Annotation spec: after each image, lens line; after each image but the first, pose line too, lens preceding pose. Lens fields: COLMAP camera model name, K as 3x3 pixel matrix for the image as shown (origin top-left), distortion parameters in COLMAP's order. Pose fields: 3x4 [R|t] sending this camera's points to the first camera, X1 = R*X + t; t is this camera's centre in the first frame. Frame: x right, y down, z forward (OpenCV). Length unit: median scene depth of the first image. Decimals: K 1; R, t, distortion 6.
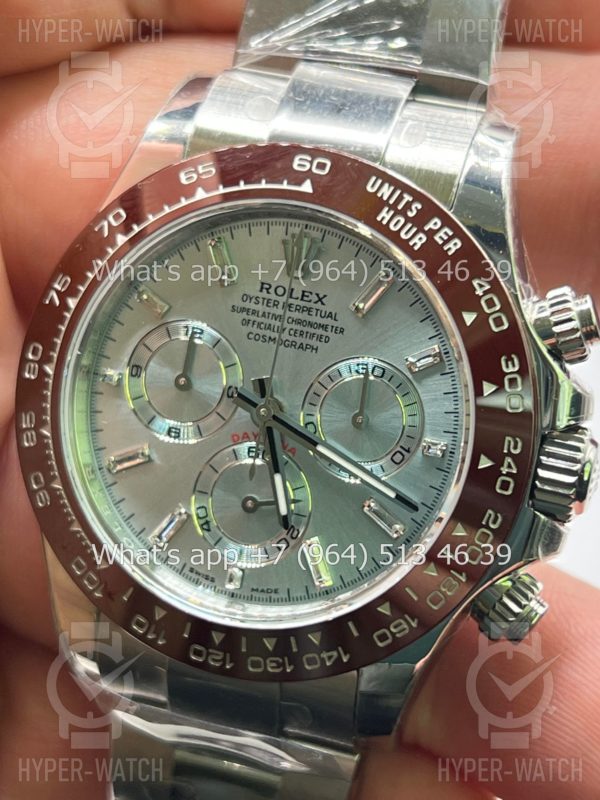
lens RADIAL K [[1875.5, 0, 313.8], [0, 1875.5, 403.9], [0, 0, 1]] dist [0.245078, 0.000000]
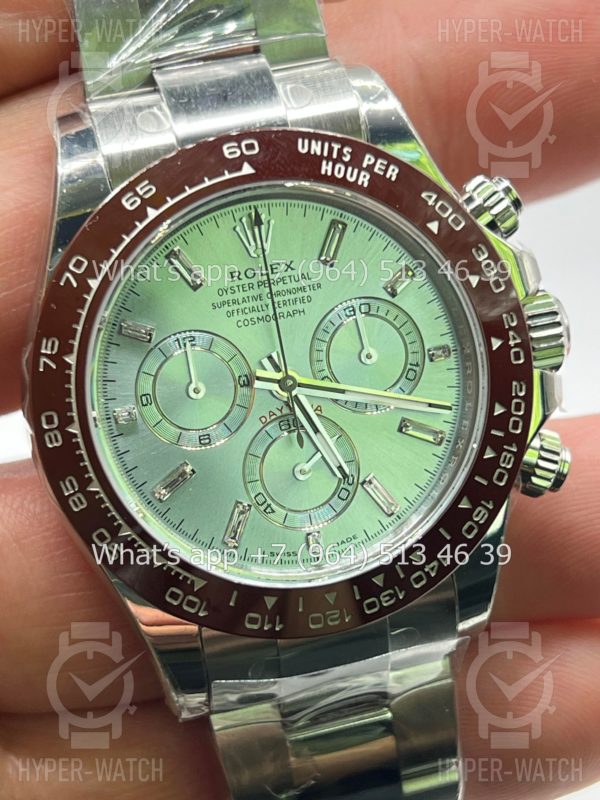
lens RADIAL K [[1875.5, 0, 302.2], [0, 1875.5, 399.0], [0, 0, 1]] dist [0.245078, 0.000000]
pose [[0.839151, -0.378093, 0.390989, -0.434664], [0.388490, 0.919771, 0.055646, -0.042927], [-0.380660, 0.105200, 0.918712, 0.029391]]
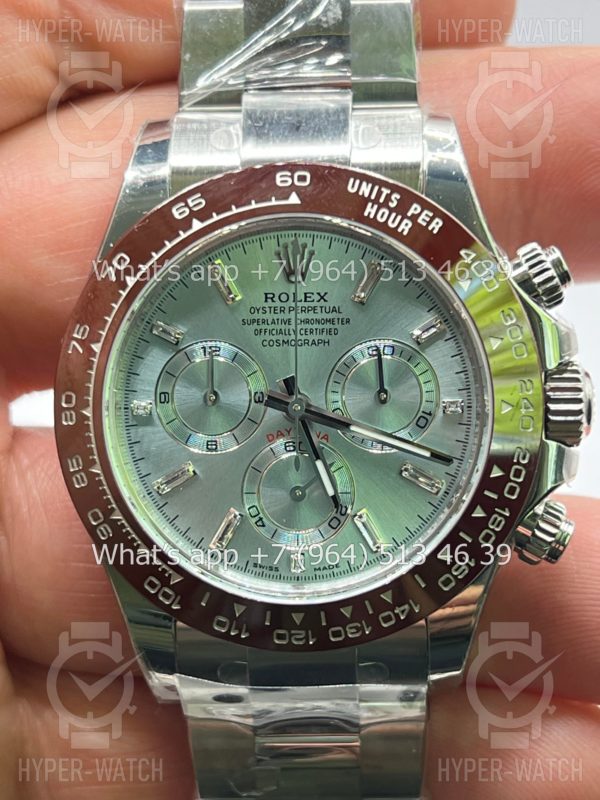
lens RADIAL K [[1875.5, 0, 305.1], [0, 1875.5, 403.8], [0, 0, 1]] dist [0.245078, 0.000000]
pose [[0.959276, -0.208897, 0.190138, -0.229400], [0.212953, 0.977062, -0.000920, 0.004288], [-0.185584, 0.041373, 0.981757, -0.078579]]
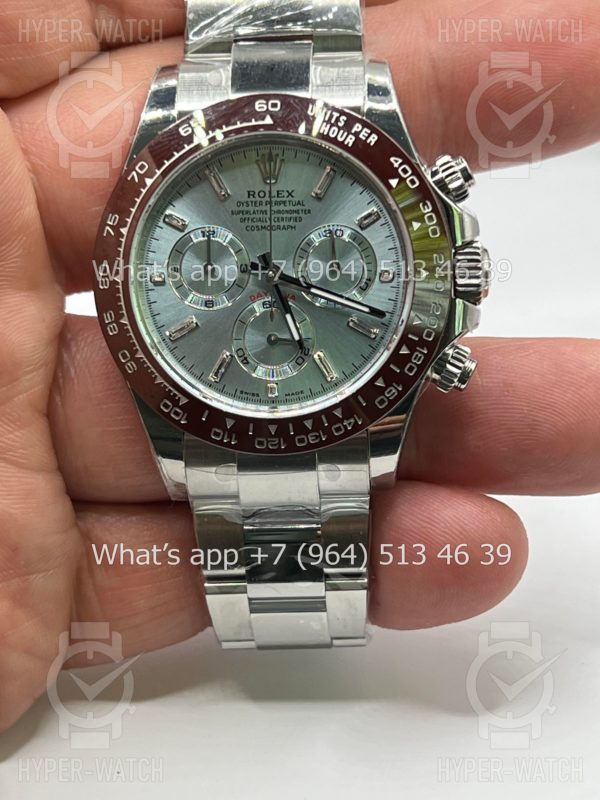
lens RADIAL K [[1875.5, 0, 306.3], [0, 1875.5, 402.9], [0, 0, 1]] dist [0.245078, 0.000000]
pose [[0.960167, -0.212527, 0.181413, -0.292130], [0.216572, 0.976263, -0.002553, 0.113816], [-0.176565, 0.041740, 0.983404, -0.471301]]
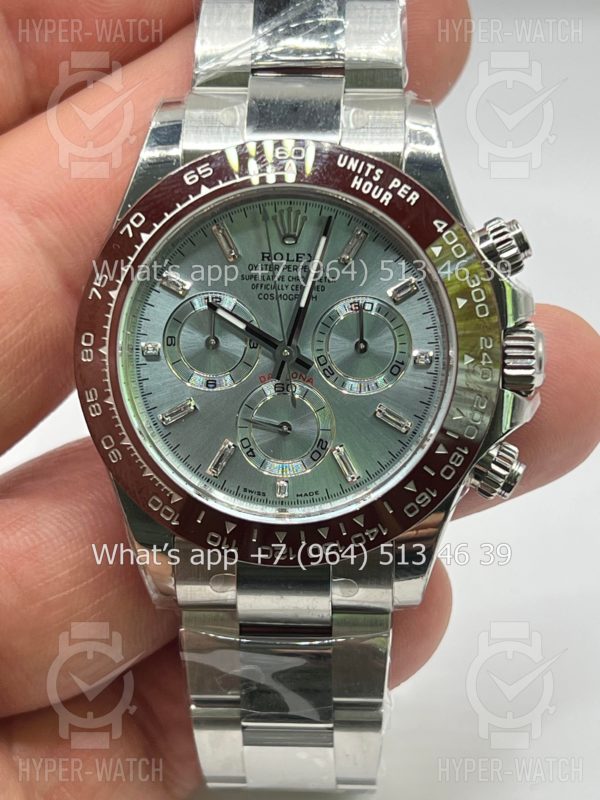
lens RADIAL K [[1875.5, 0, 296.4], [0, 1875.5, 407.4], [0, 0, 1]] dist [0.245078, 0.000000]
pose [[0.967148, -0.175476, 0.183937, -0.256964], [0.177994, 0.984027, 0.002864, 0.037712], [-0.181501, 0.029969, 0.982934, -0.236095]]
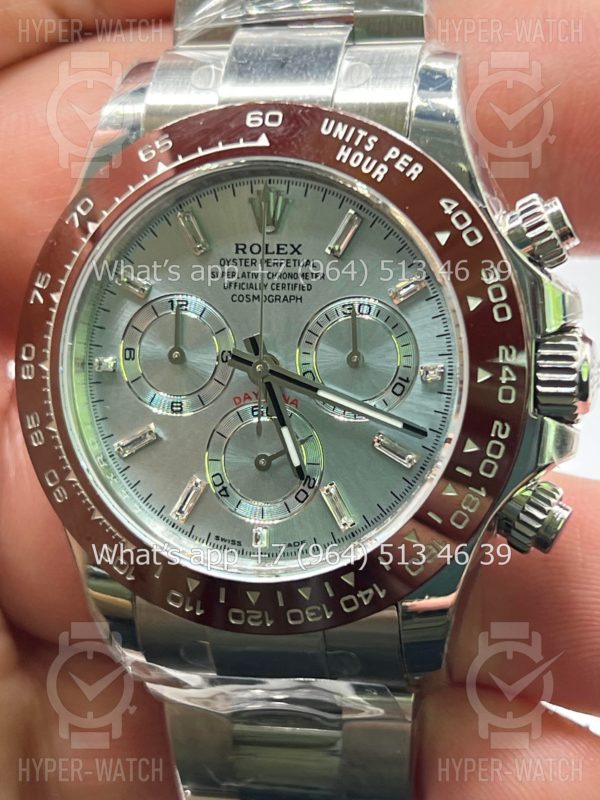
lens RADIAL K [[1875.5, 0, 311.2], [0, 1875.5, 402.3], [0, 0, 1]] dist [0.245078, 0.000000]
pose [[0.984799, -0.173385, -0.010384, 0.007836], [0.172793, 0.984016, -0.043070, 0.070439], [0.017685, 0.040621, 0.999018, -0.007637]]
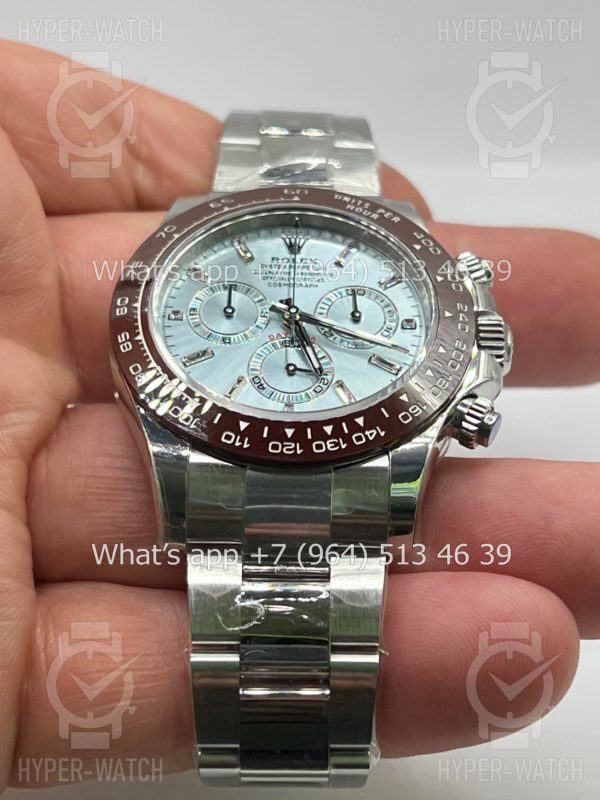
lens RADIAL K [[1875.5, 0, 313.4], [0, 1875.5, 371.0], [0, 0, 1]] dist [0.245078, 0.000000]
pose [[0.945632, 0.035955, 0.323245, -0.485276], [0.189581, 0.746628, -0.637656, 0.980431], [-0.264271, 0.664269, 0.699219, -0.003511]]
